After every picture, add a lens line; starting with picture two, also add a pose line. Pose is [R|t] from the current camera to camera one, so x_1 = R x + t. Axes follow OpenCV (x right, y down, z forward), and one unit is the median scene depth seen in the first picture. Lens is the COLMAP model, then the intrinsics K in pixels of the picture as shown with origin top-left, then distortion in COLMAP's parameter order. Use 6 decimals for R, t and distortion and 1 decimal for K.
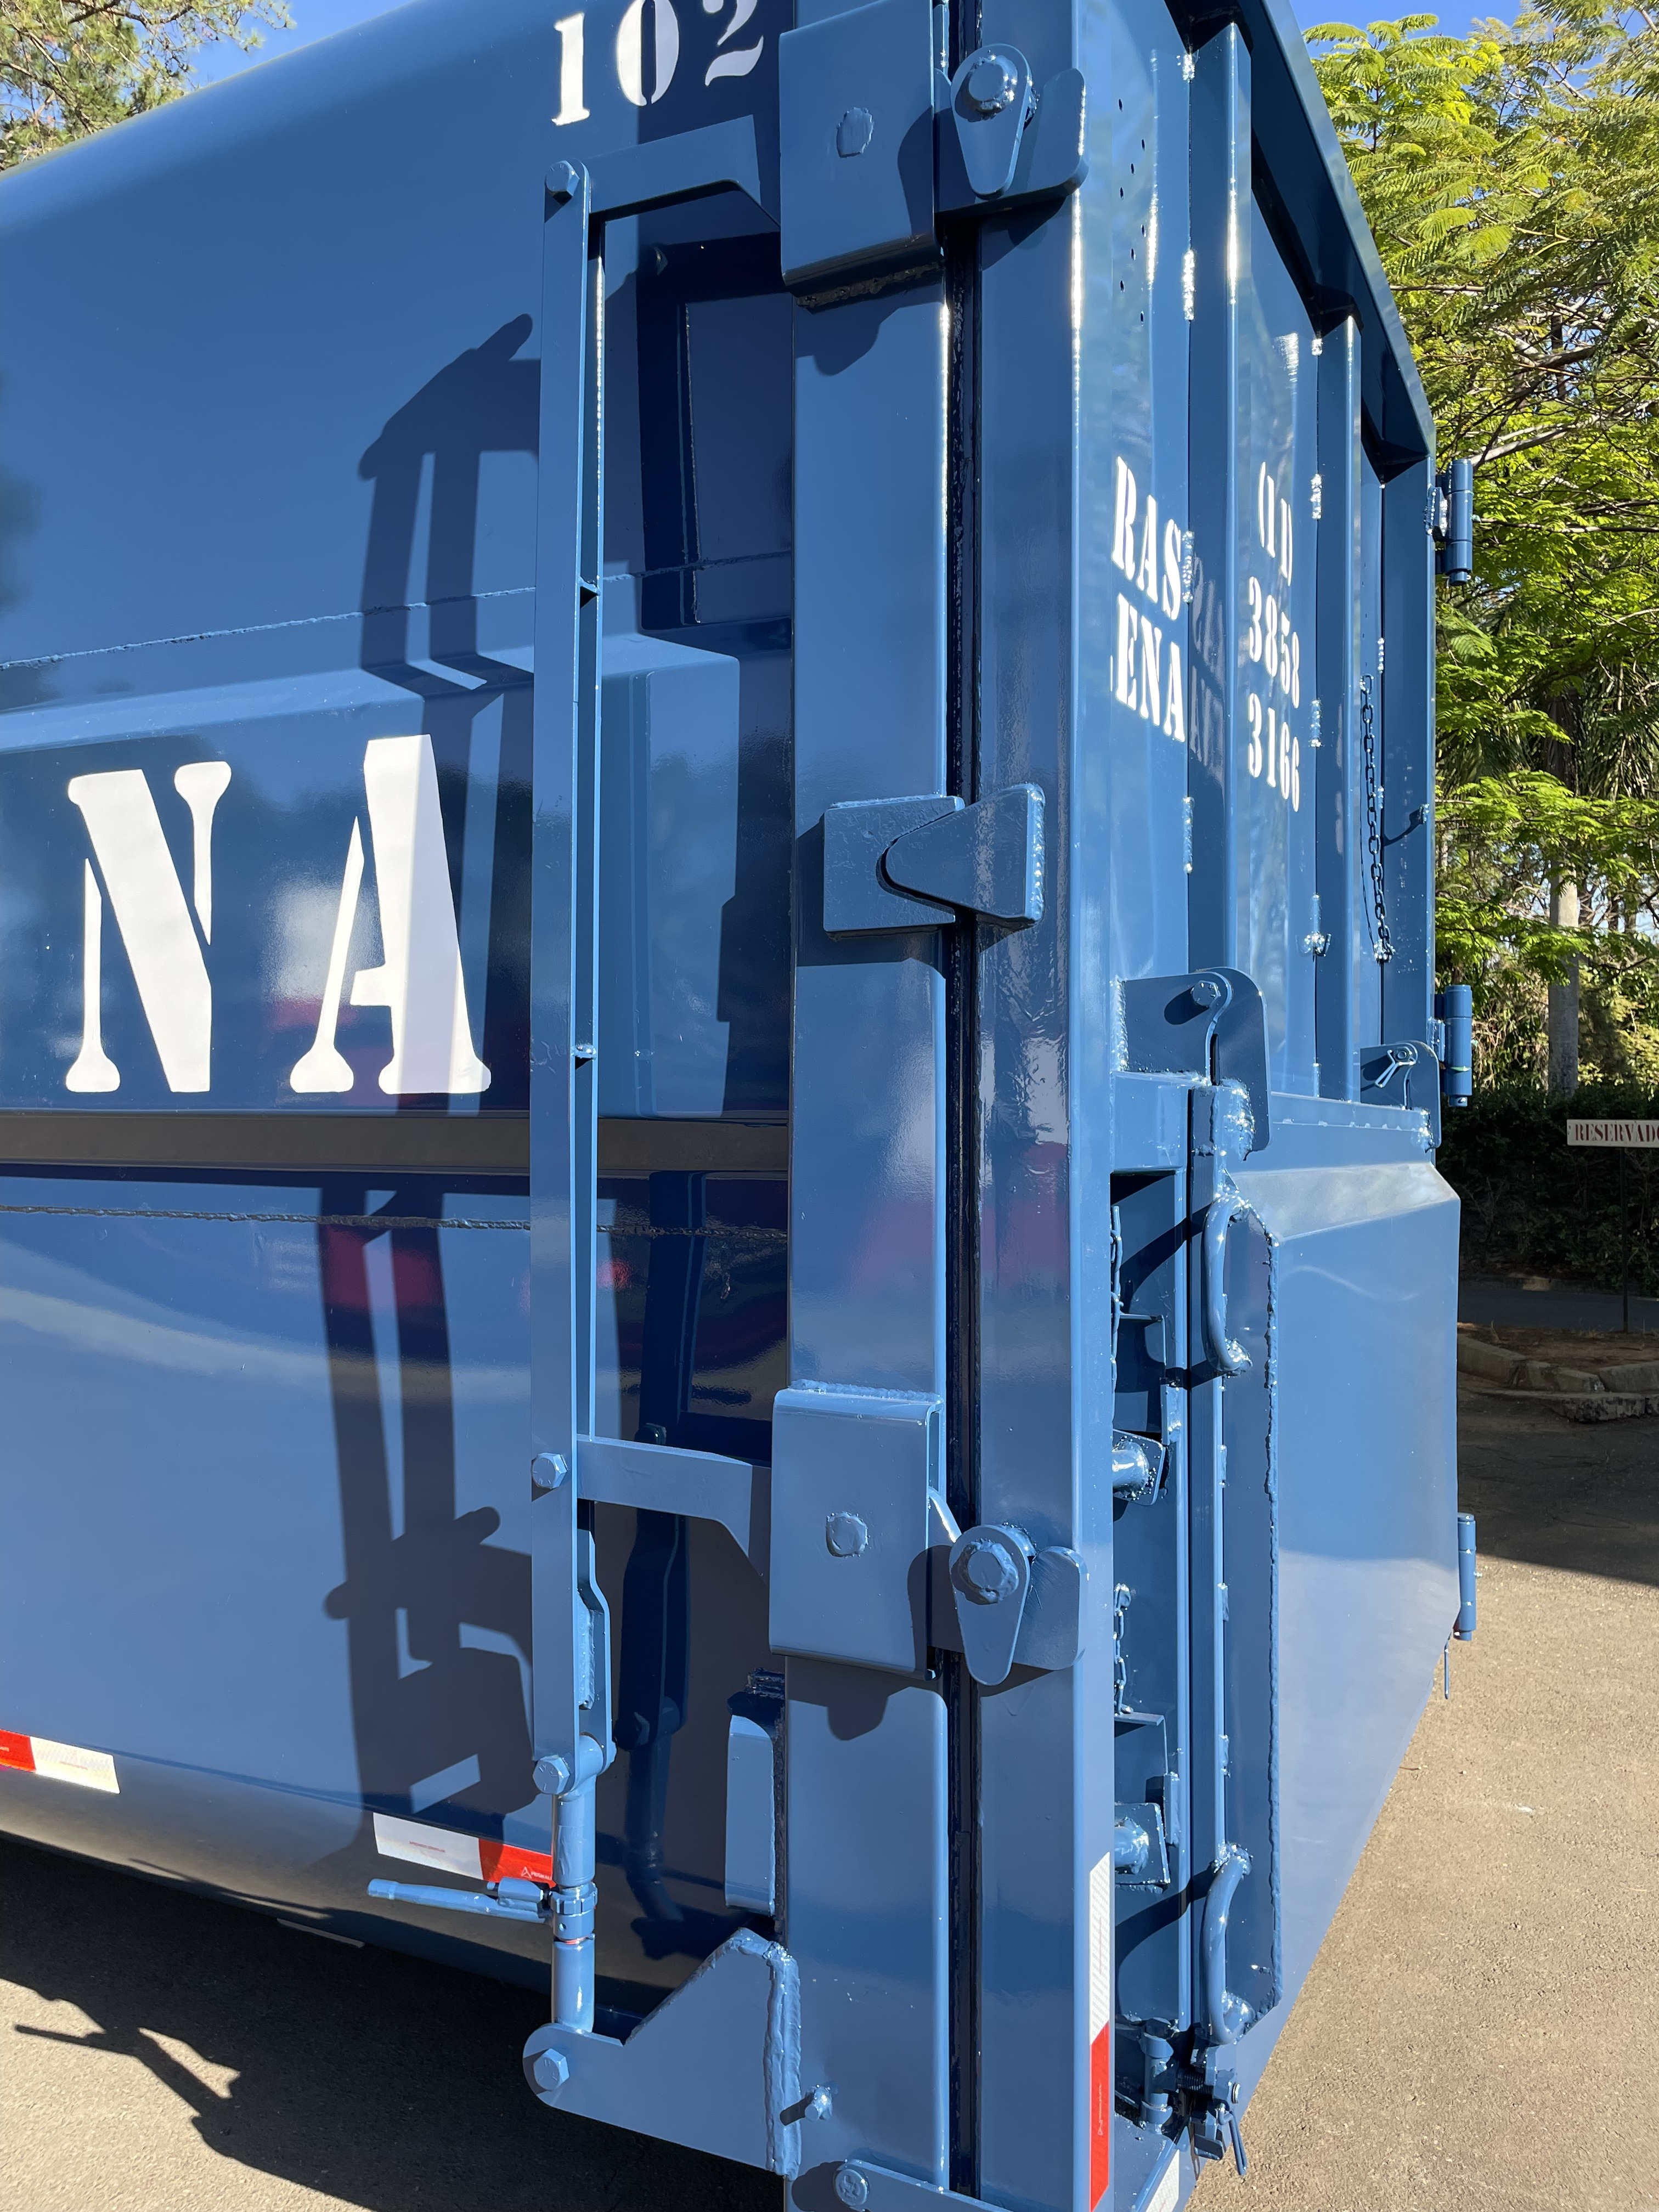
lens RADIAL K [[1684.7, 0, 829.5], [0, 1684.7, 1106.0], [0, 0, 1]] dist [0.115772, -0.183022]
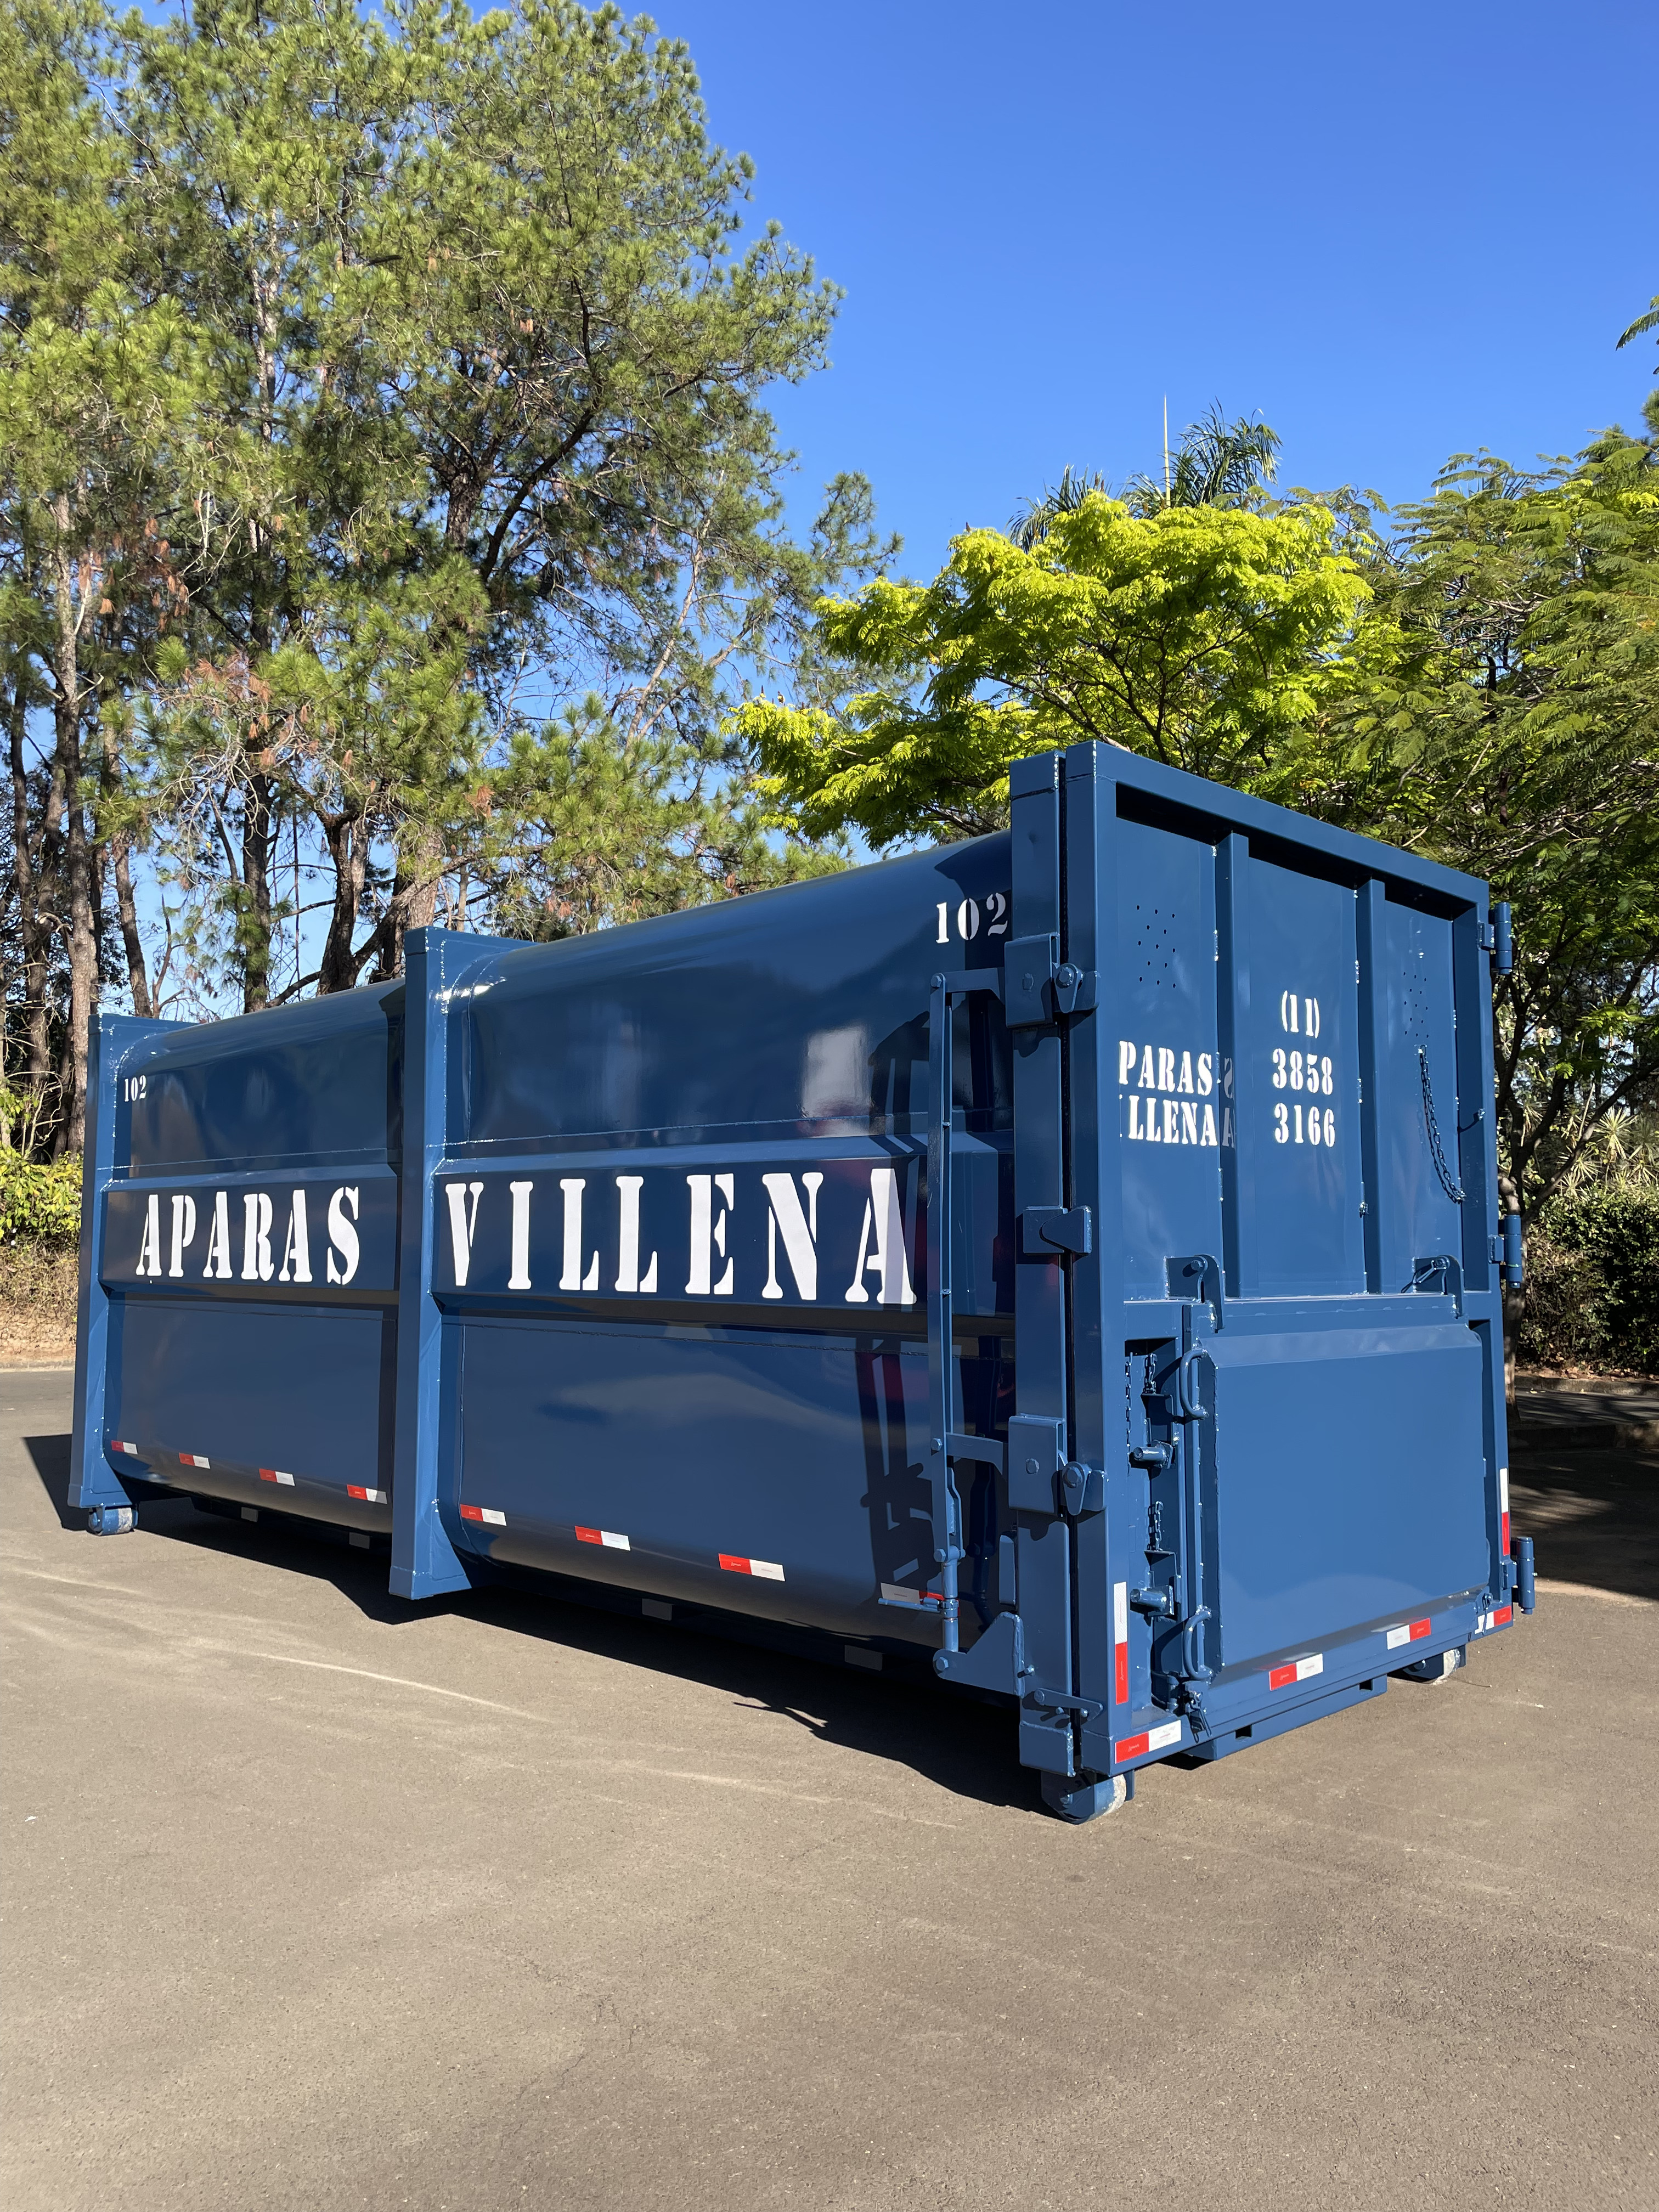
lens RADIAL K [[1694.5, 0, 829.5], [0, 1694.5, 1106.0], [0, 0, 1]] dist [0.100368, -0.194603]
pose [[0.952837, -0.028939, -0.302100, 0.473591], [0.009075, 0.997715, -0.066952, -0.137690], [0.303348, 0.061053, 0.950922, -1.561191]]
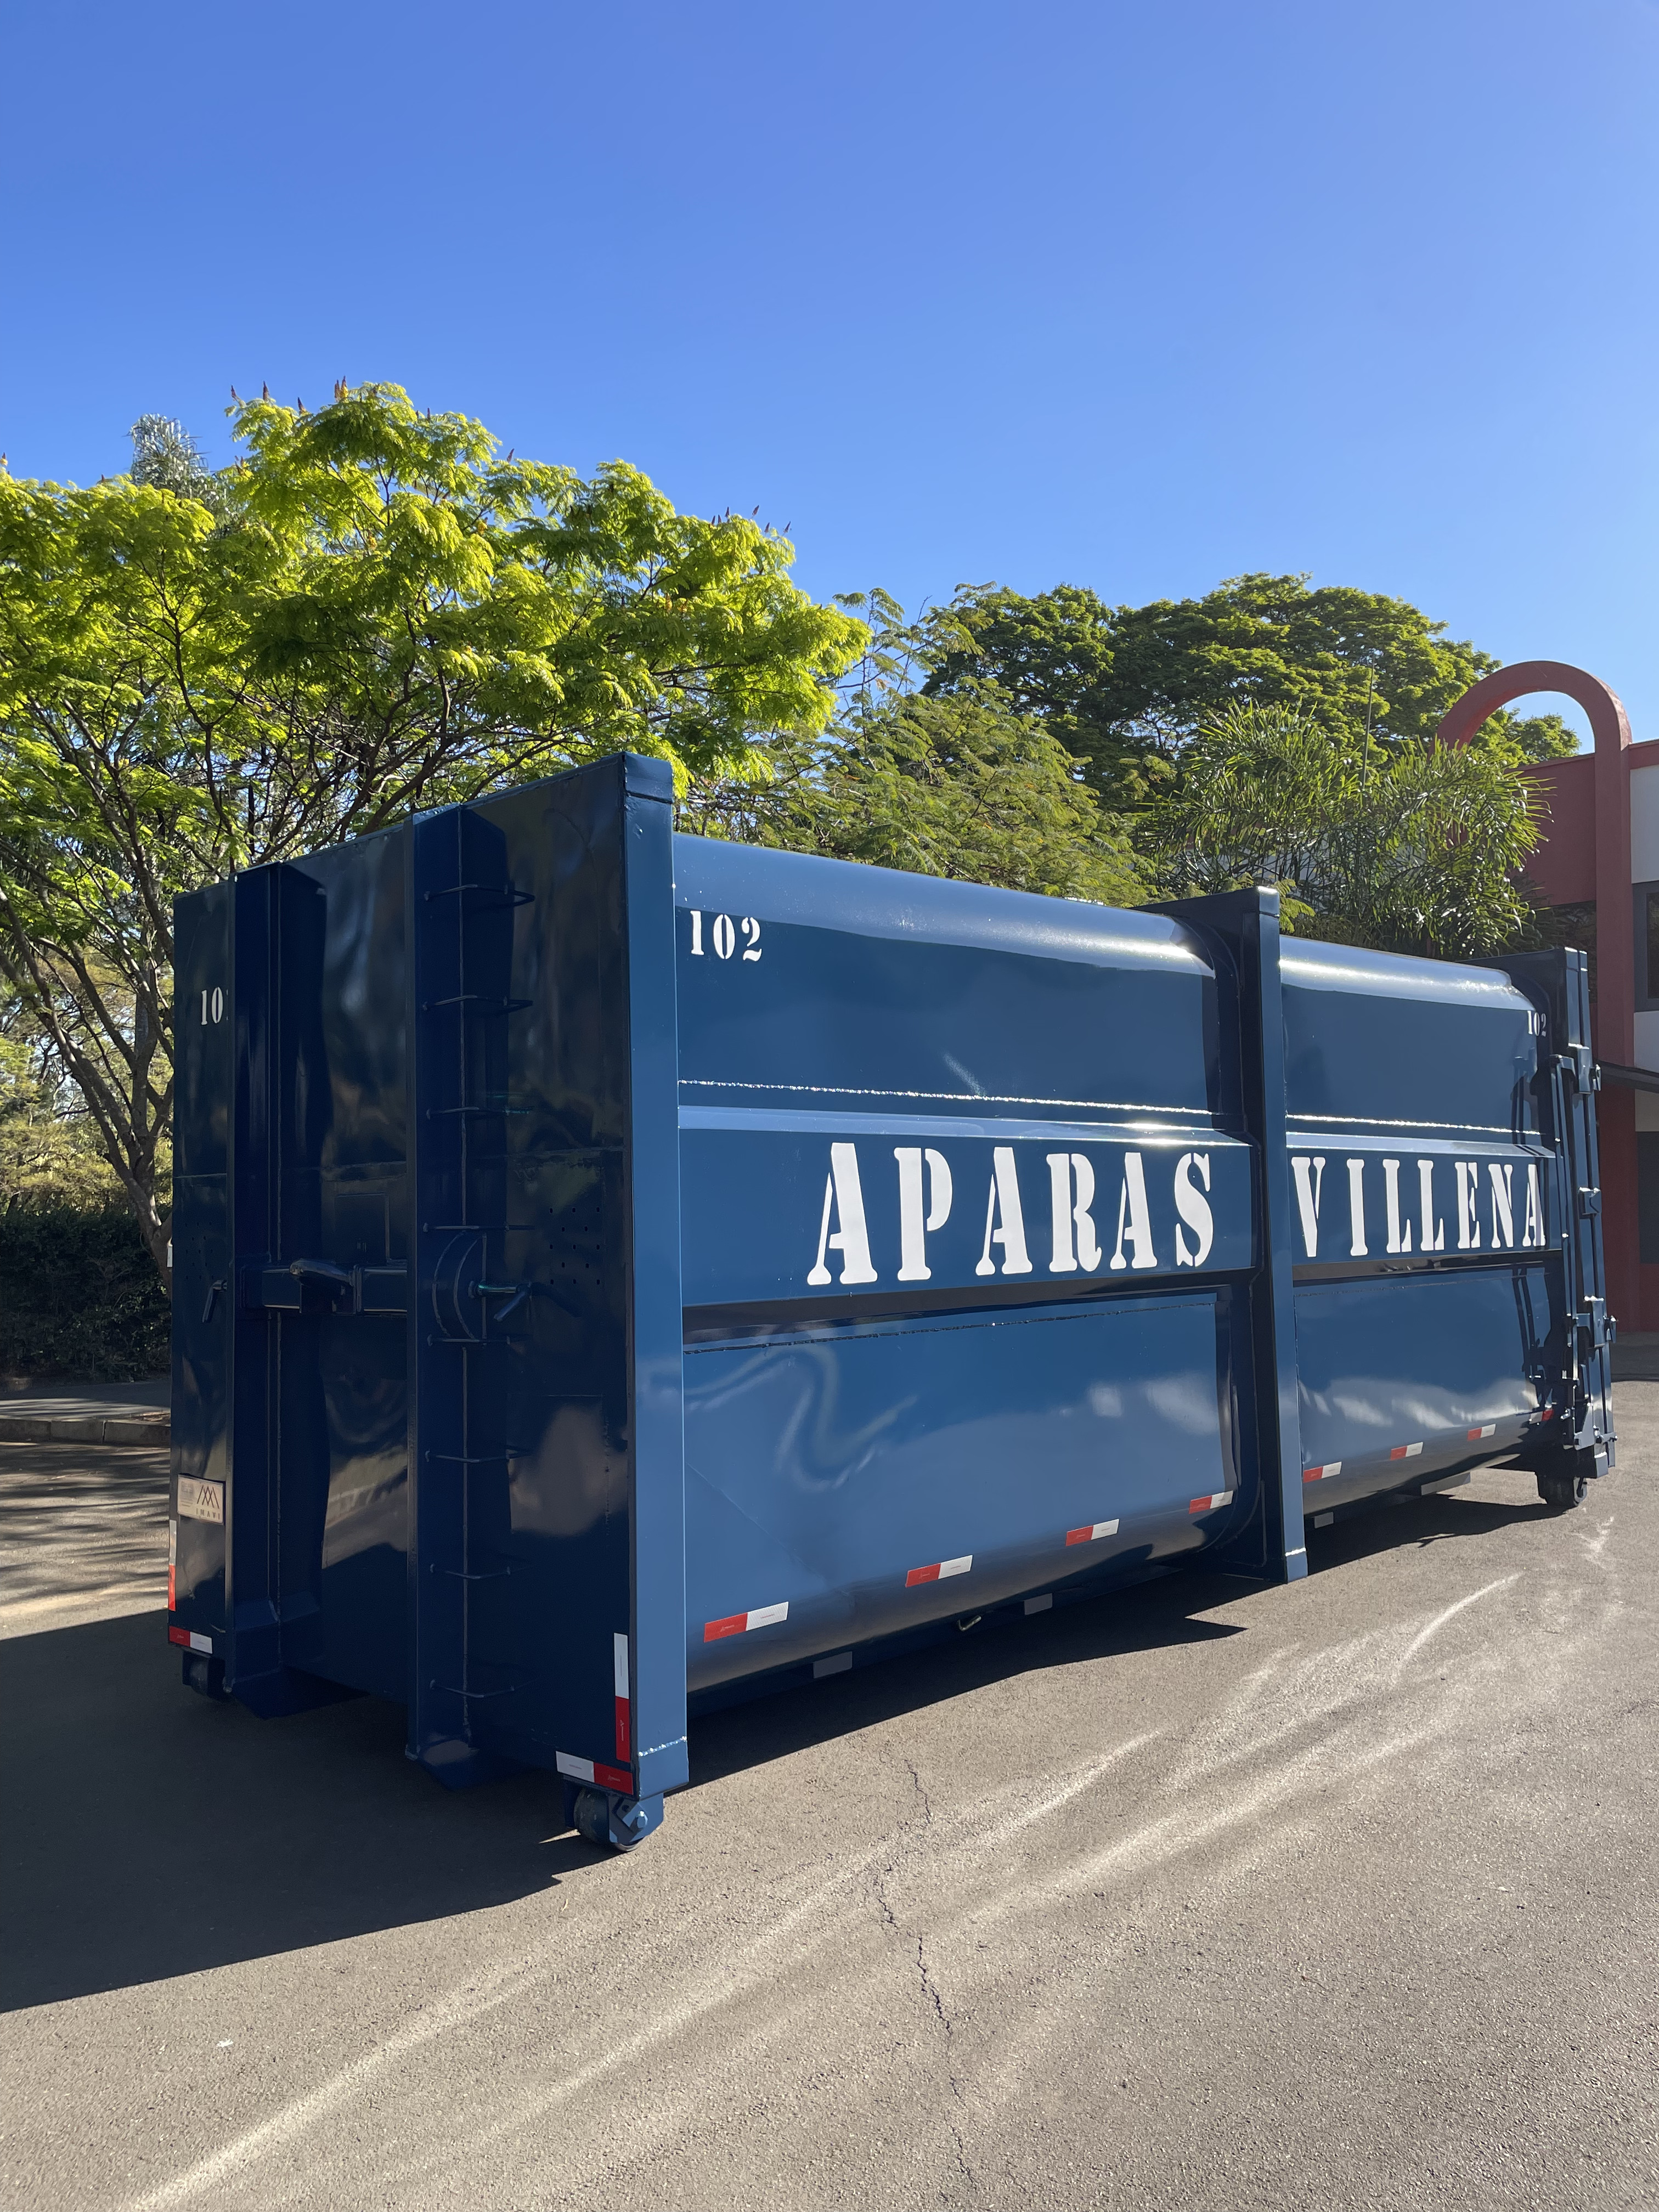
lens RADIAL K [[1694.5, 0, 829.5], [0, 1694.5, 1106.0], [0, 0, 1]] dist [0.100368, -0.194603]
pose [[0.294857, 0.049818, 0.954242, -4.997748], [0.006490, 0.998513, -0.054134, -0.139544], [-0.955519, 0.022155, 0.294095, 1.433261]]
